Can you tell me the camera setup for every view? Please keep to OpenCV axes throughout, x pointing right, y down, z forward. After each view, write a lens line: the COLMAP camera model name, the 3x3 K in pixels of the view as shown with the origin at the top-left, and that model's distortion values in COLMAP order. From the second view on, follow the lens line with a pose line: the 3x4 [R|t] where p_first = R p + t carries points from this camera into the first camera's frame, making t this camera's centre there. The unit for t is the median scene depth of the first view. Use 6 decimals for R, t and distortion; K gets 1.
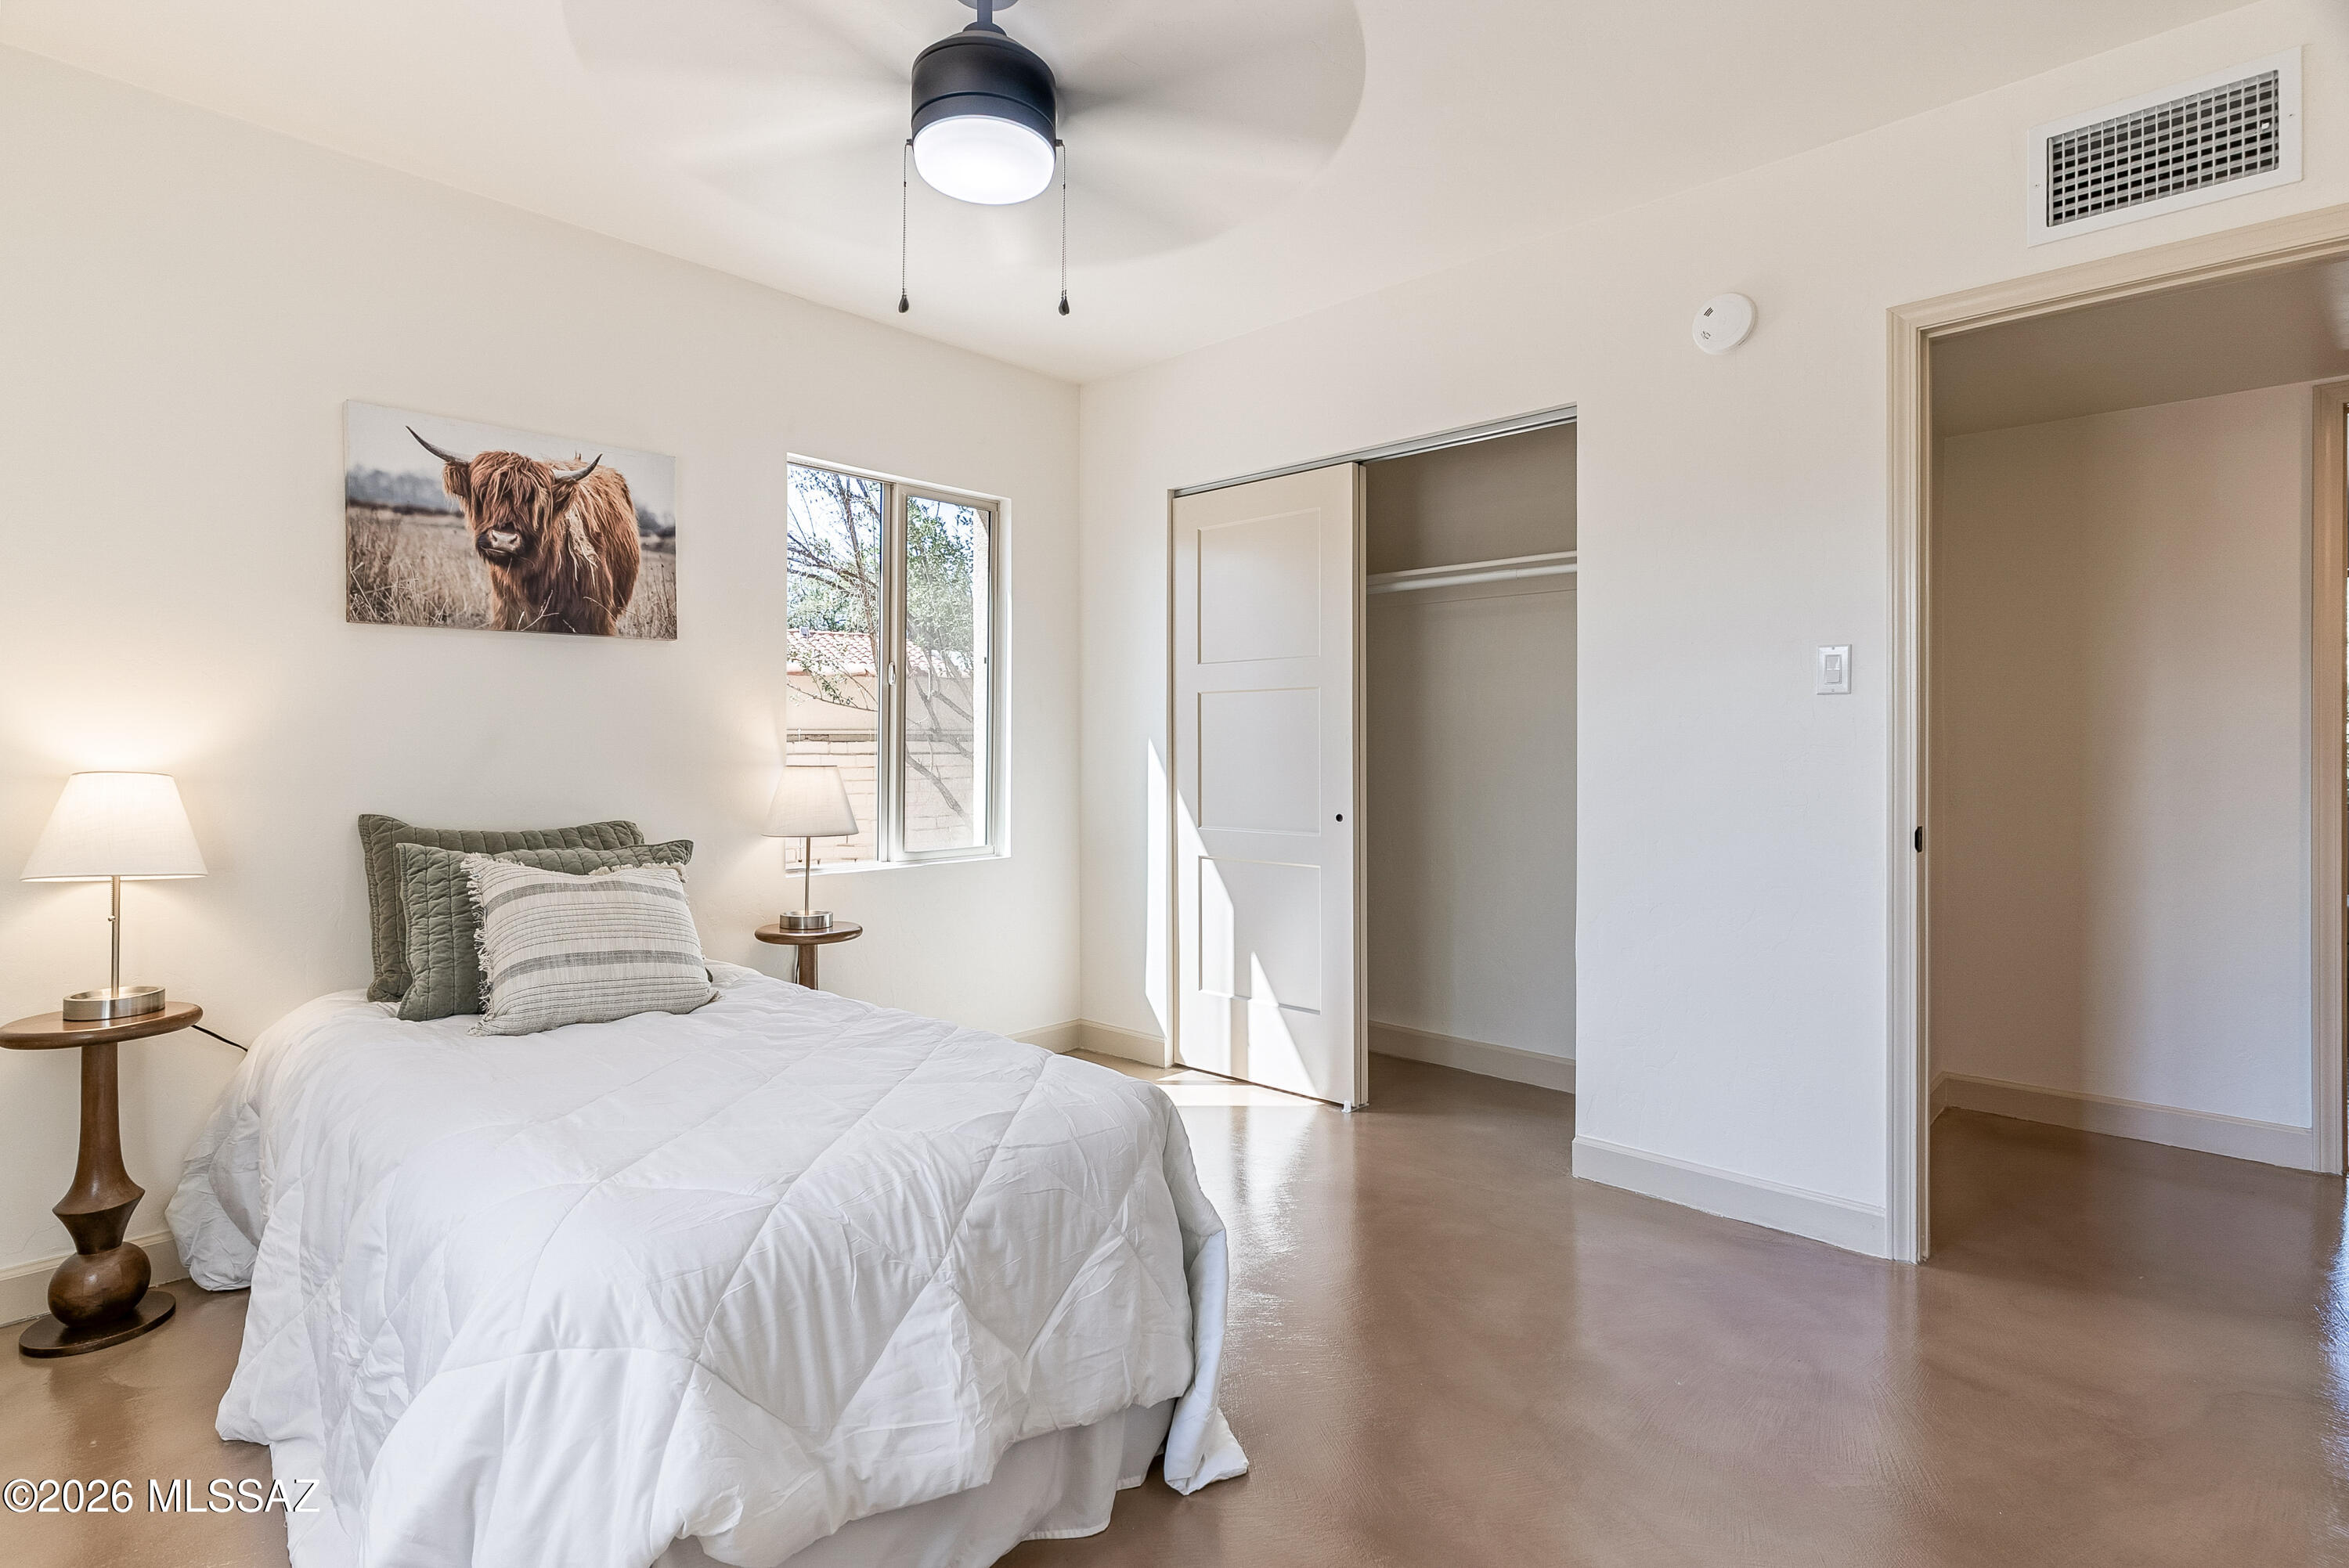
lens RADIAL K [[1154.3, 0, 1169.5], [0, 1154.3, 746.4], [0, 0, 1]] dist [0.005941, -0.000603]
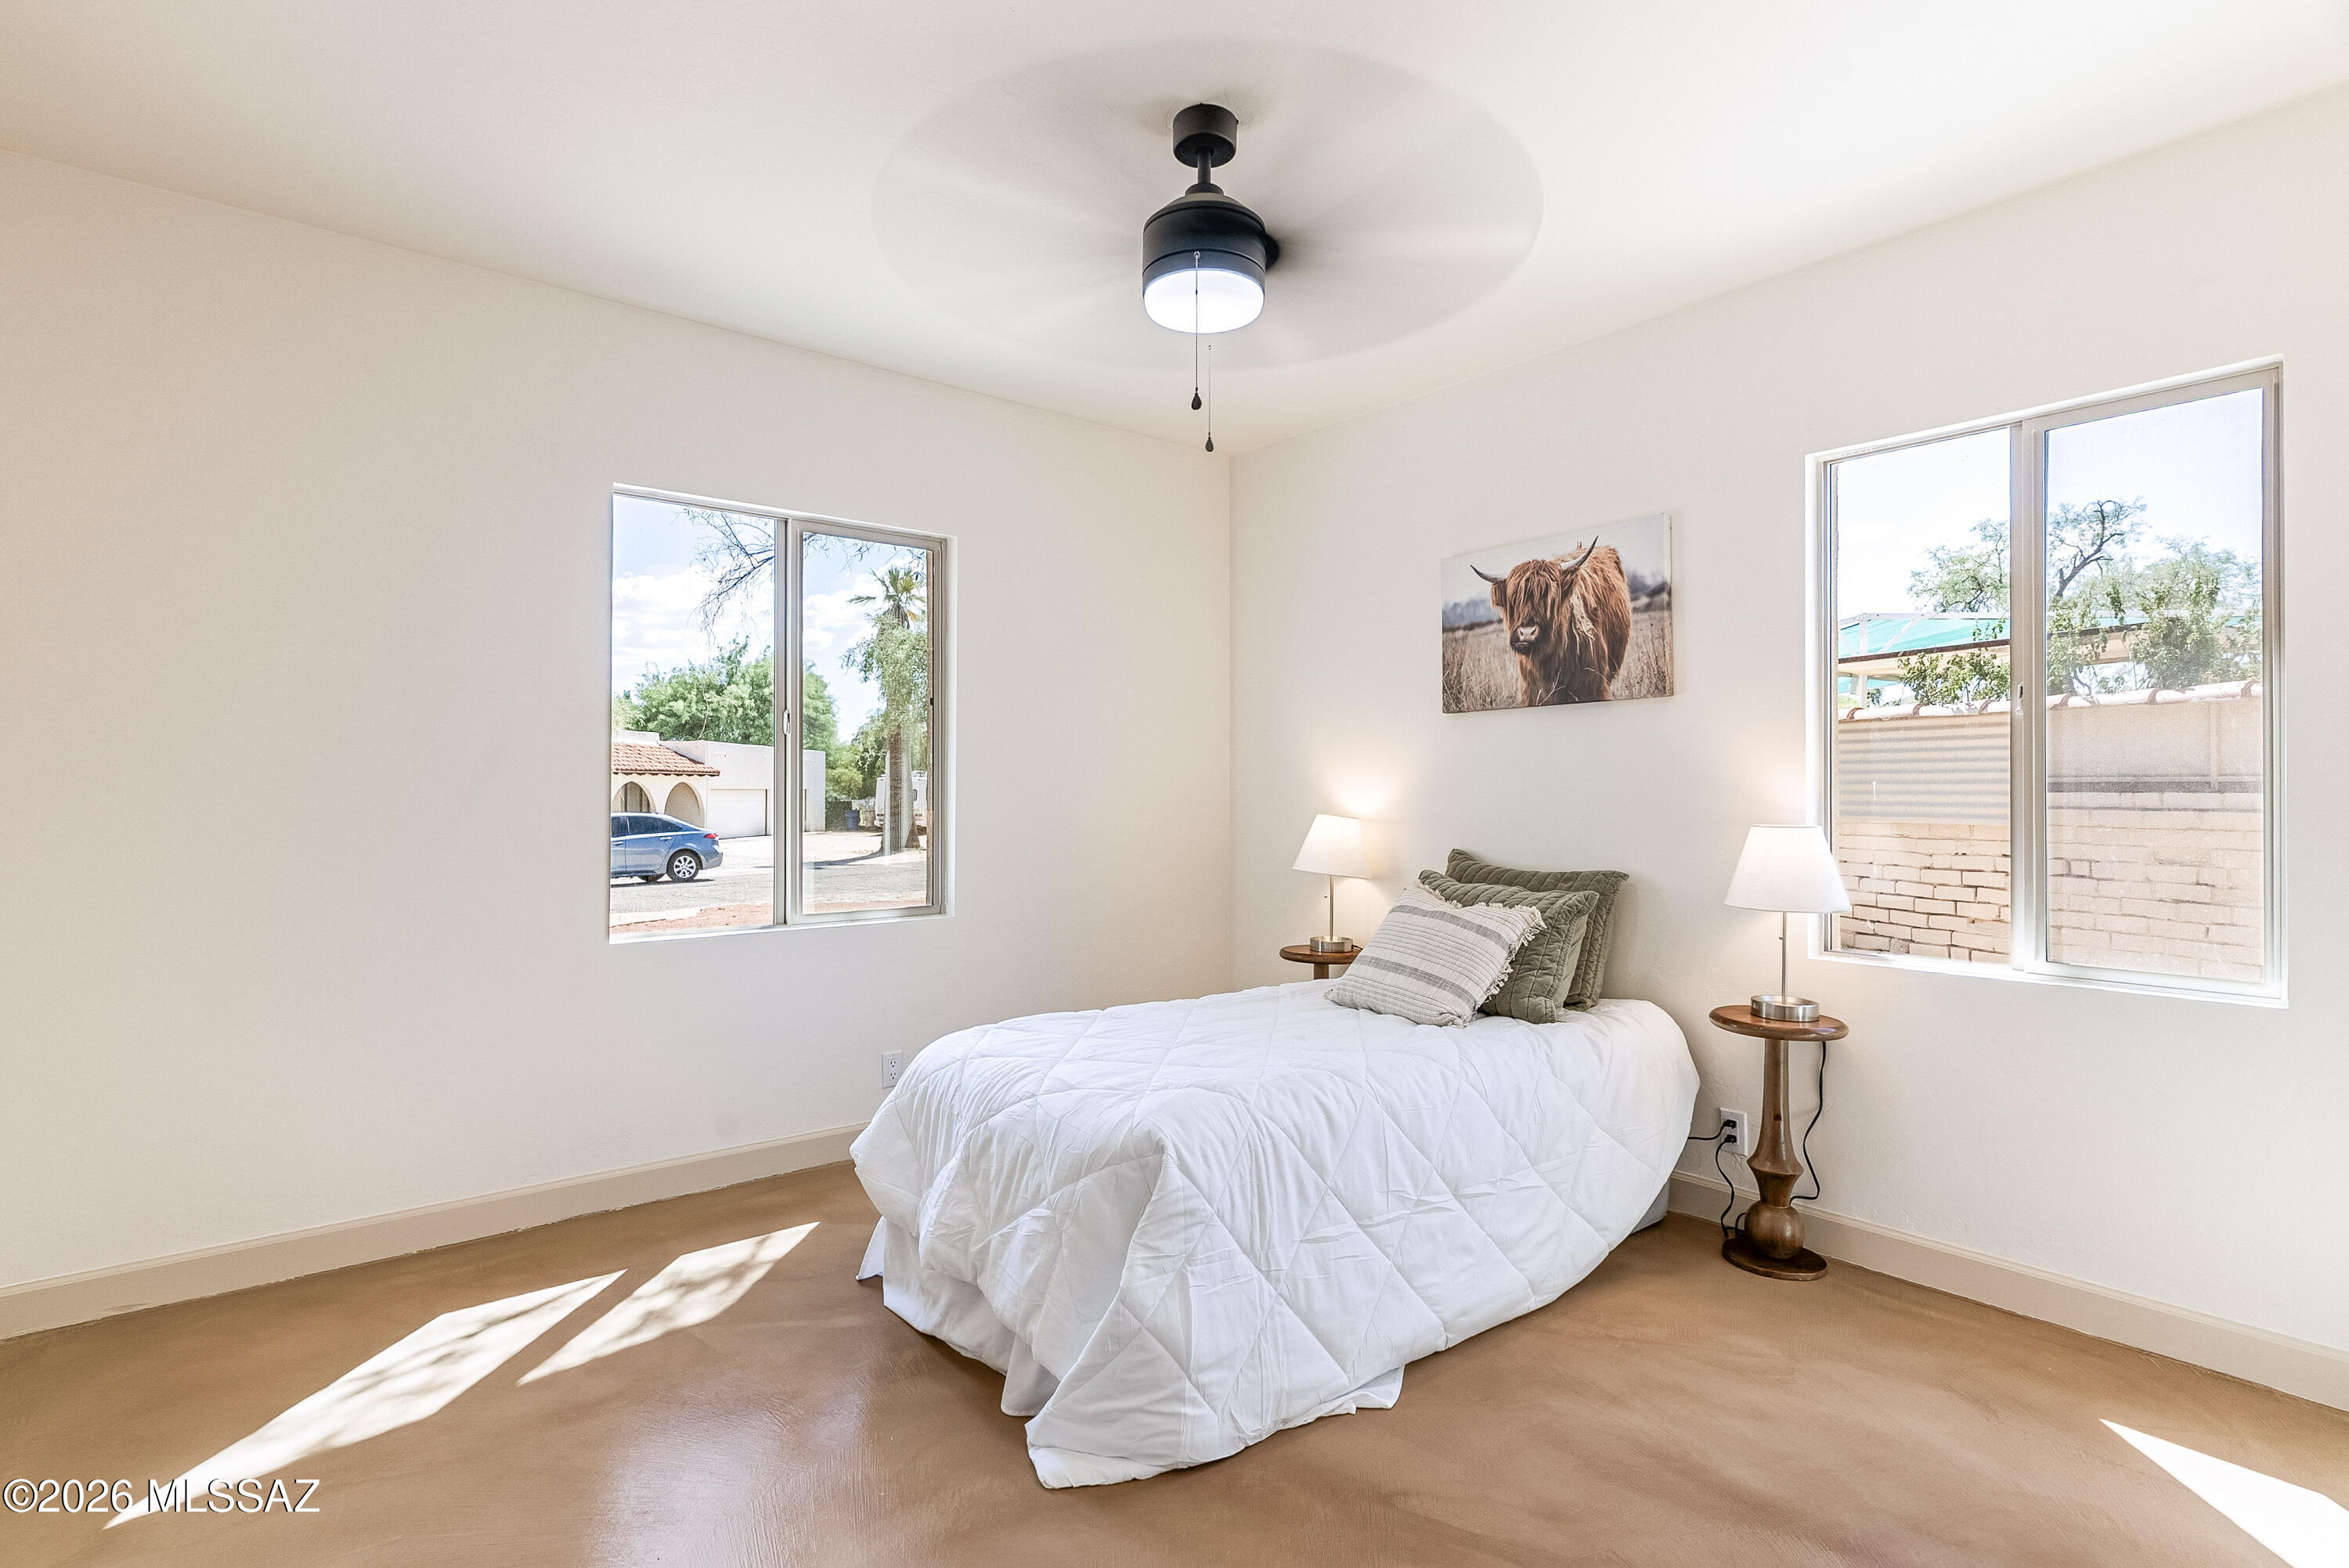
lens RADIAL K [[1154.3, 0, 1154.1], [0, 1154.3, 789.4], [0, 0, 1]] dist [0.005941, -0.000603]
pose [[-0.146134, -0.009416, -0.989220, 0.695048], [-0.005424, 0.999947, -0.008717, -0.000261], [0.989250, 0.004092, -0.146177, 0.792401]]
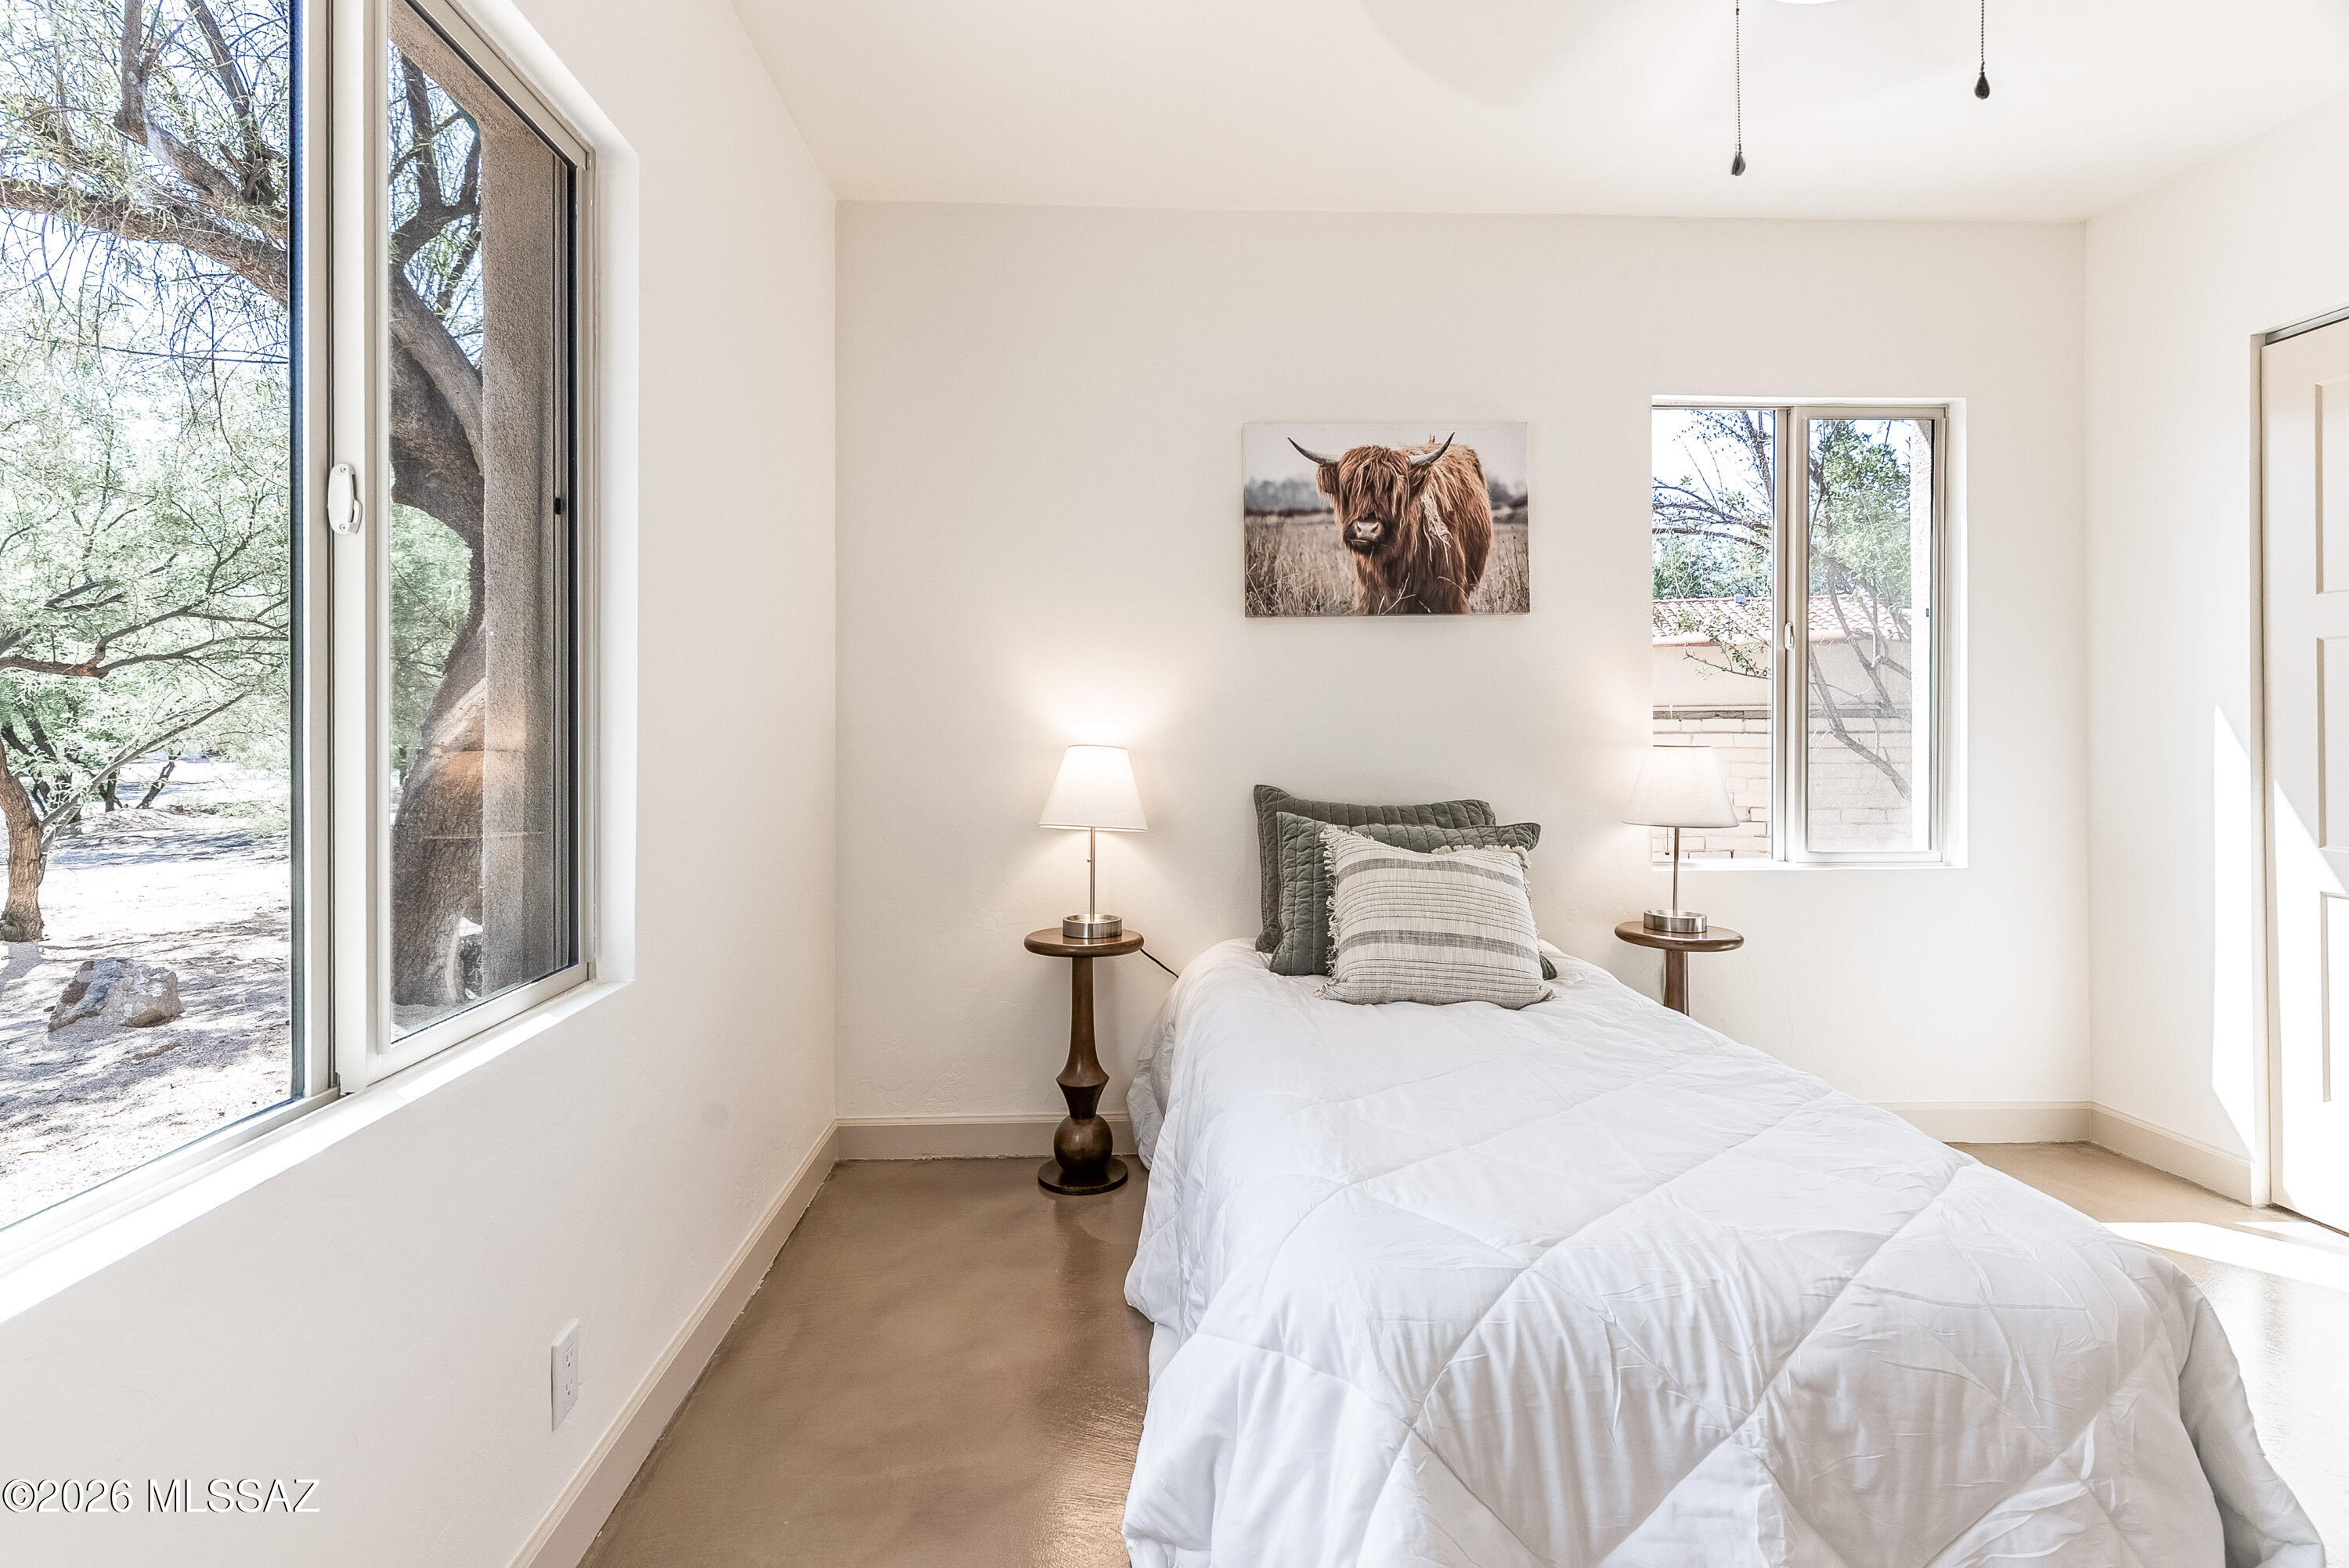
lens RADIAL K [[1154.3, 0, 1158.8], [0, 1154.3, 721.9], [0, 0, 1]] dist [0.005941, -0.000603]
pose [[0.707183, -0.005657, -0.707008, 0.035896], [0.003363, 0.999984, -0.004636, 0.001501], [0.707023, 0.000901, 0.707190, 0.119553]]
